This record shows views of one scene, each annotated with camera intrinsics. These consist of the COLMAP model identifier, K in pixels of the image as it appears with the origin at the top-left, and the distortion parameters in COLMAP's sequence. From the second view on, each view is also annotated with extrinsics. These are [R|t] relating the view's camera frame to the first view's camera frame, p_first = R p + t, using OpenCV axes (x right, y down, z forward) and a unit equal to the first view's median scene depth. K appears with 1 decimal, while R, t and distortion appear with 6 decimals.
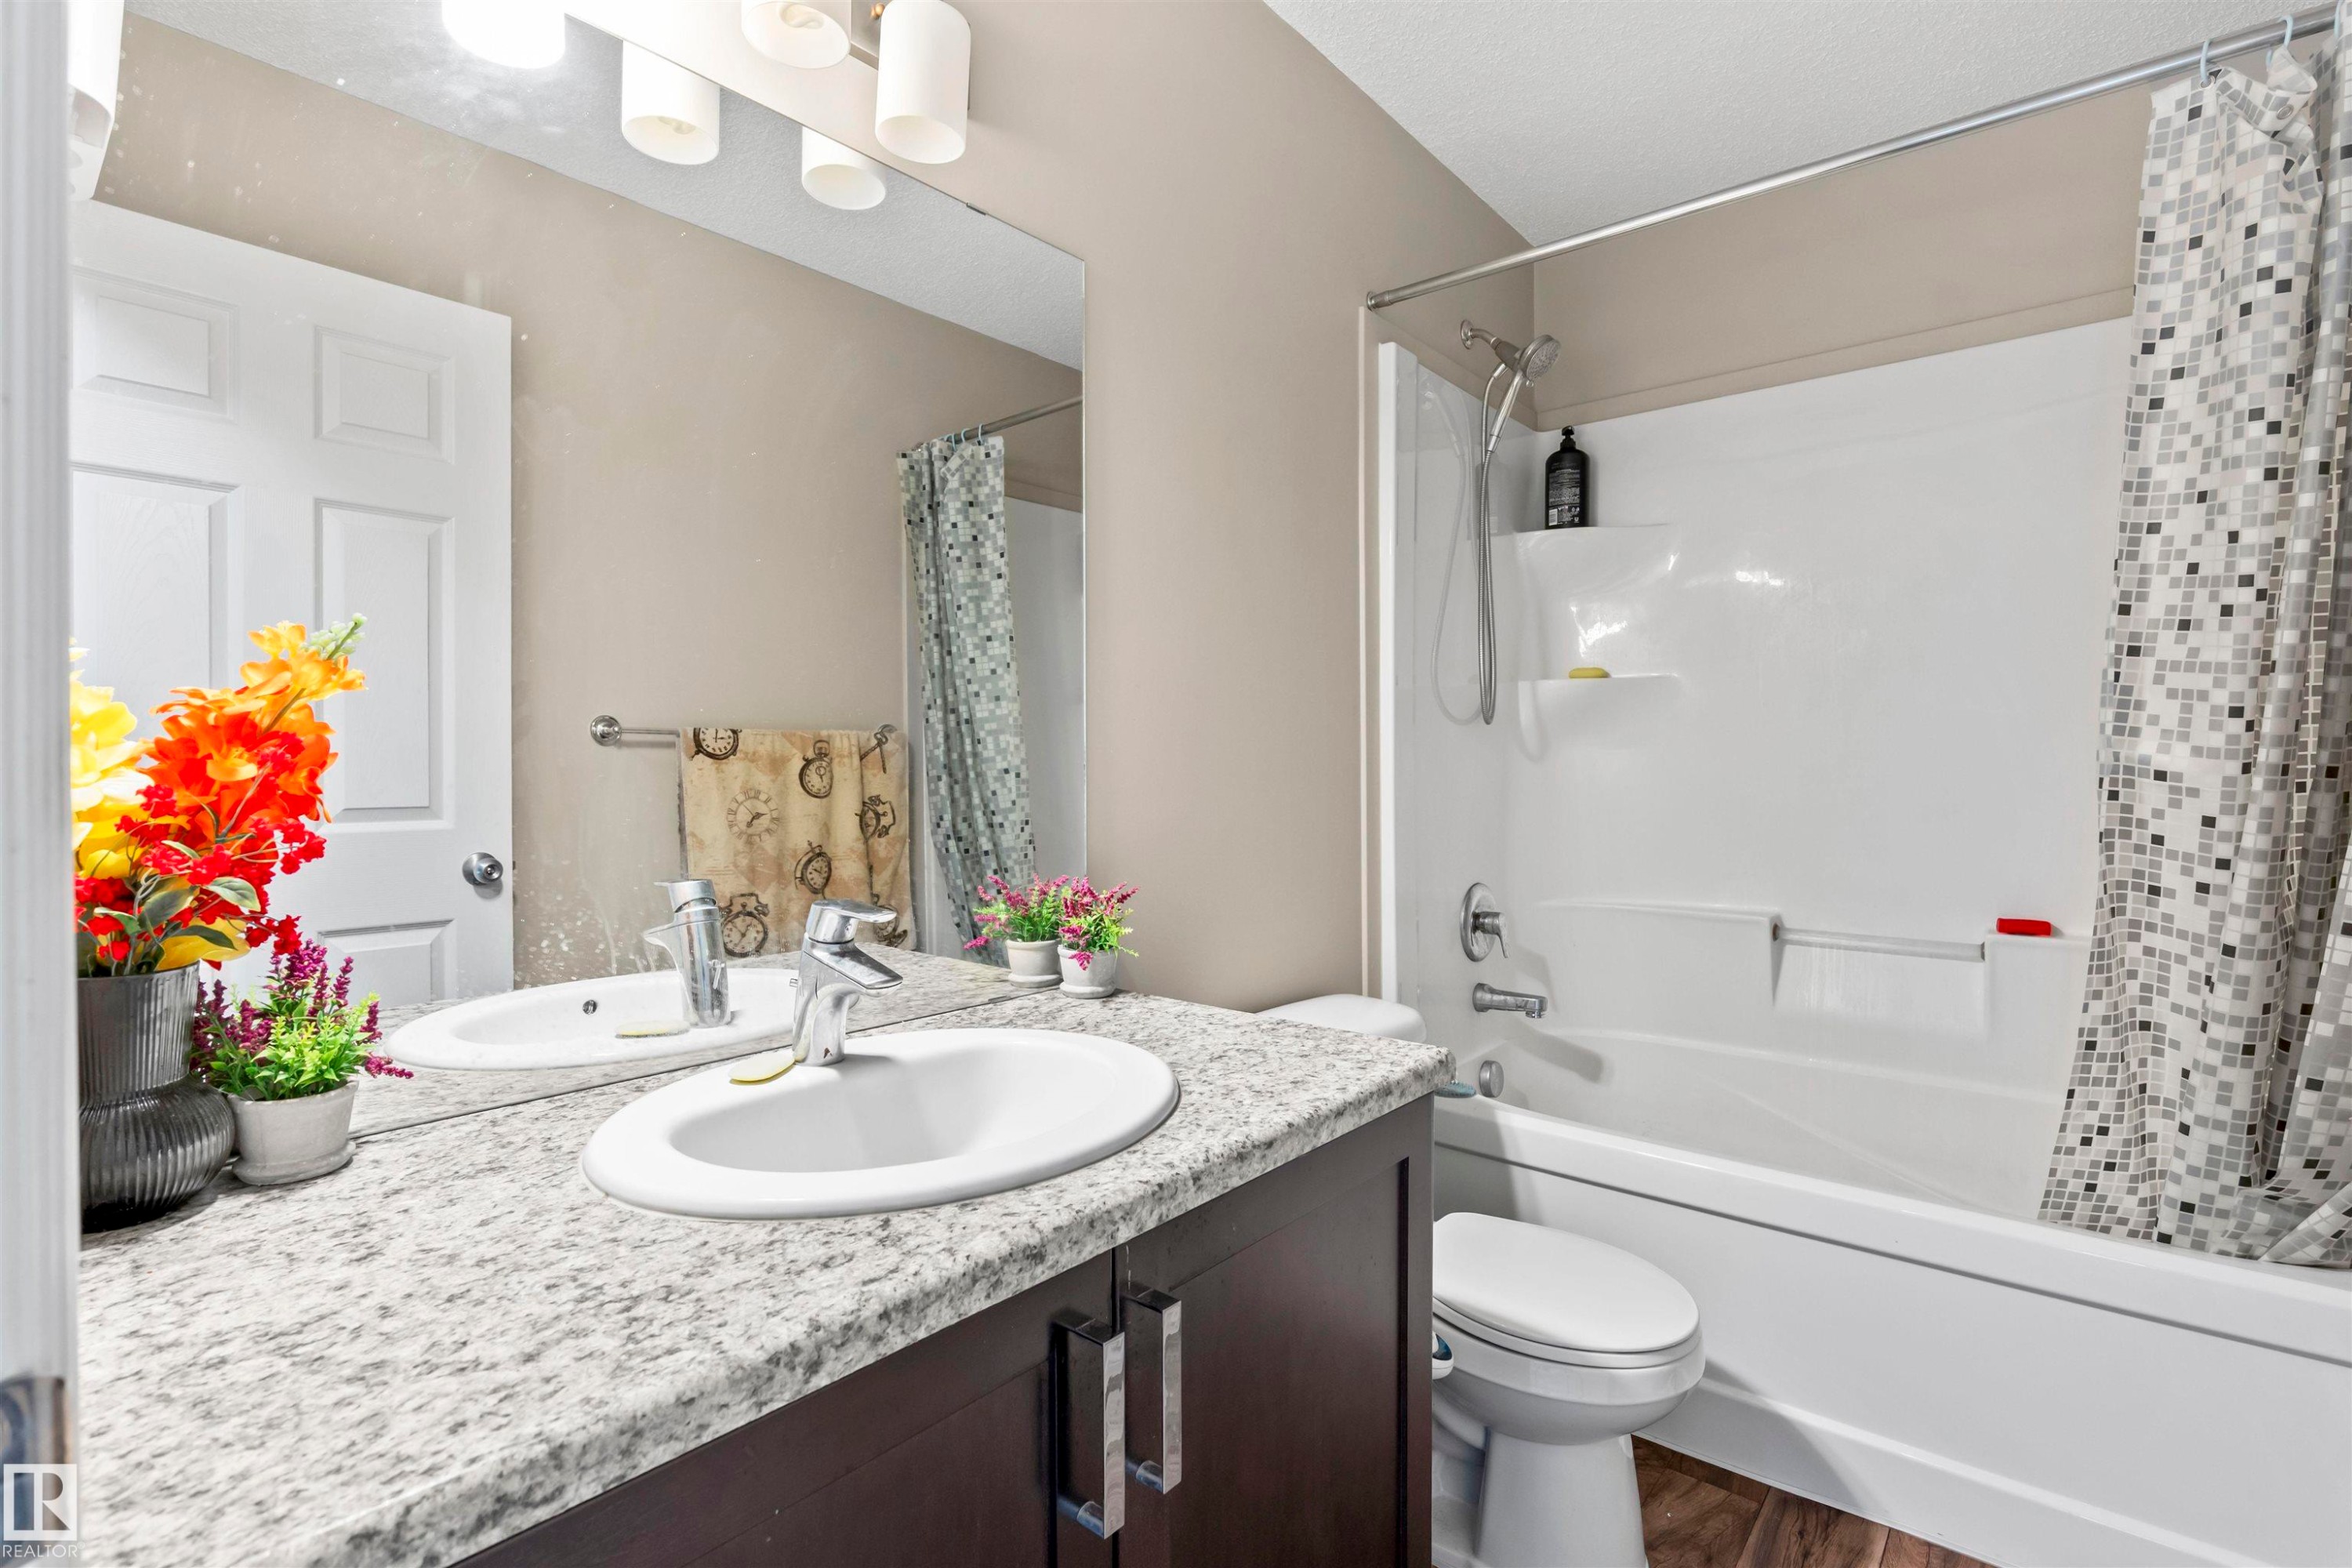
lens RADIAL K [[1090.7, 0, 1177.1], [0, 1090.7, 777.0], [0, 0, 1]] dist [-0.000013, 0.000292]
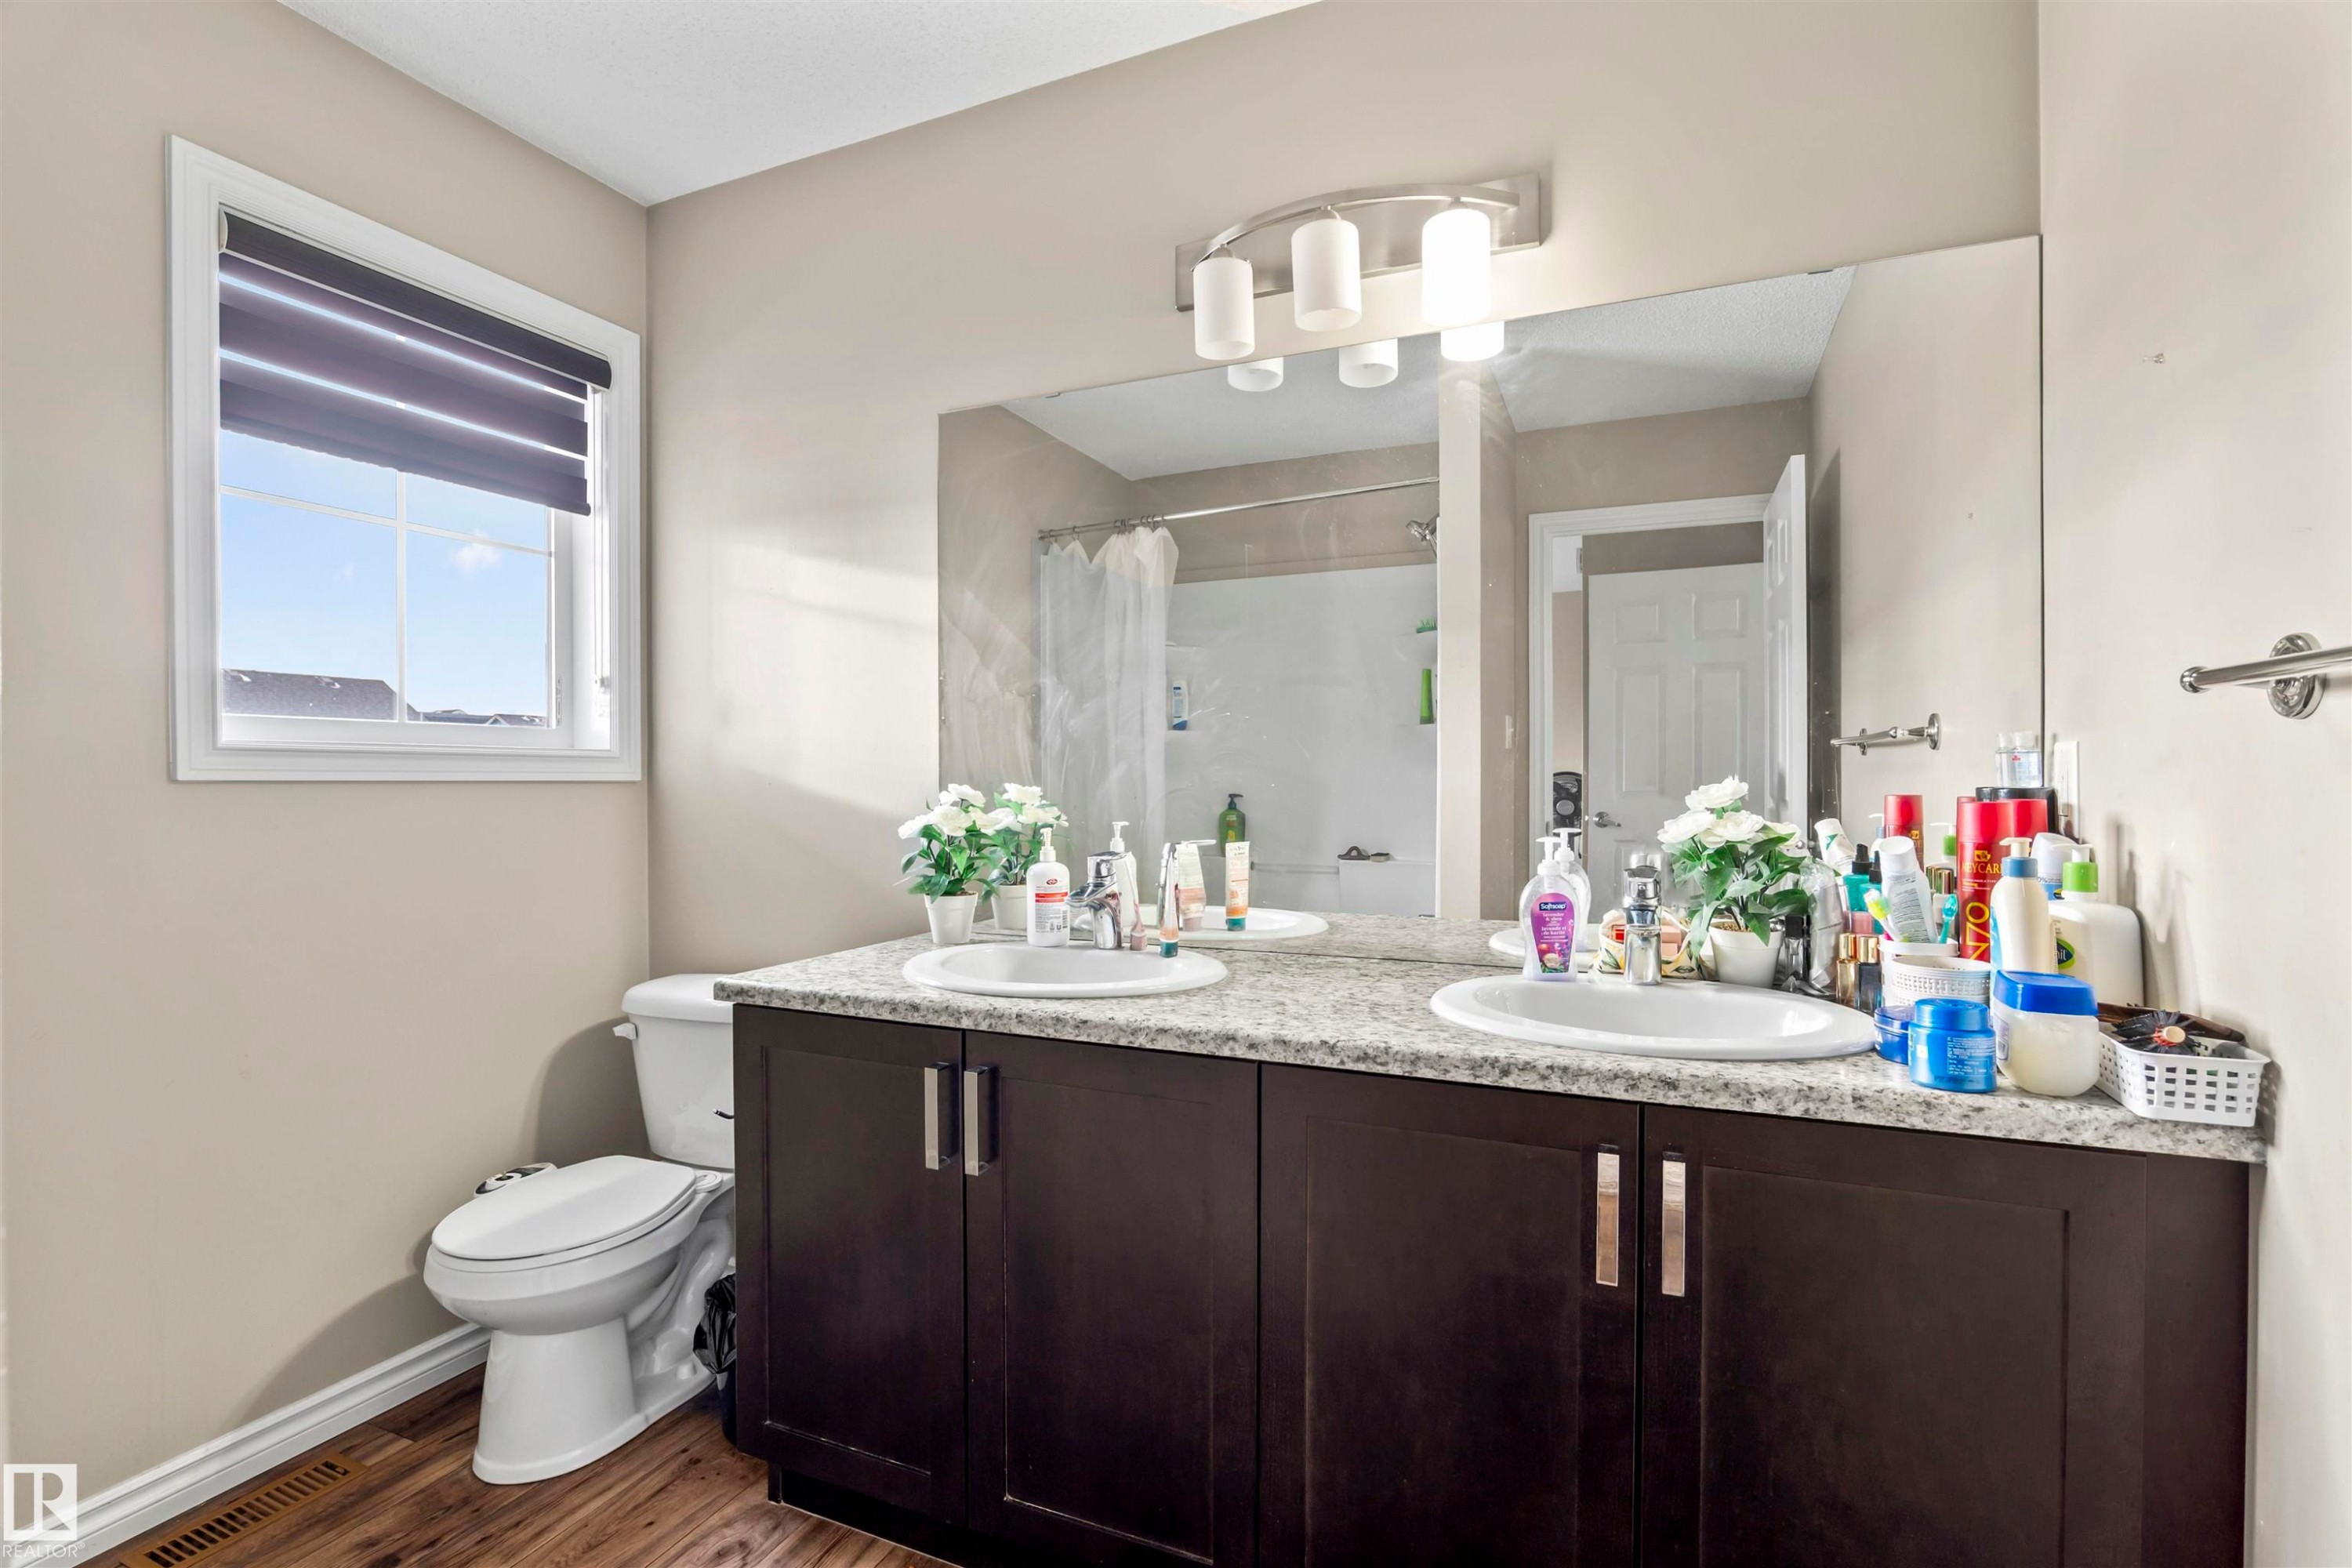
lens RADIAL K [[1090.7, 0, 1175.4], [0, 1090.7, 782.8], [0, 0, 1]] dist [-0.000013, 0.000292]
pose [[0.283020, 0.007935, -0.959081, 1.291240], [-0.005537, 0.999963, 0.006640, 0.011932], [0.959098, 0.003431, 0.283053, -0.110583]]
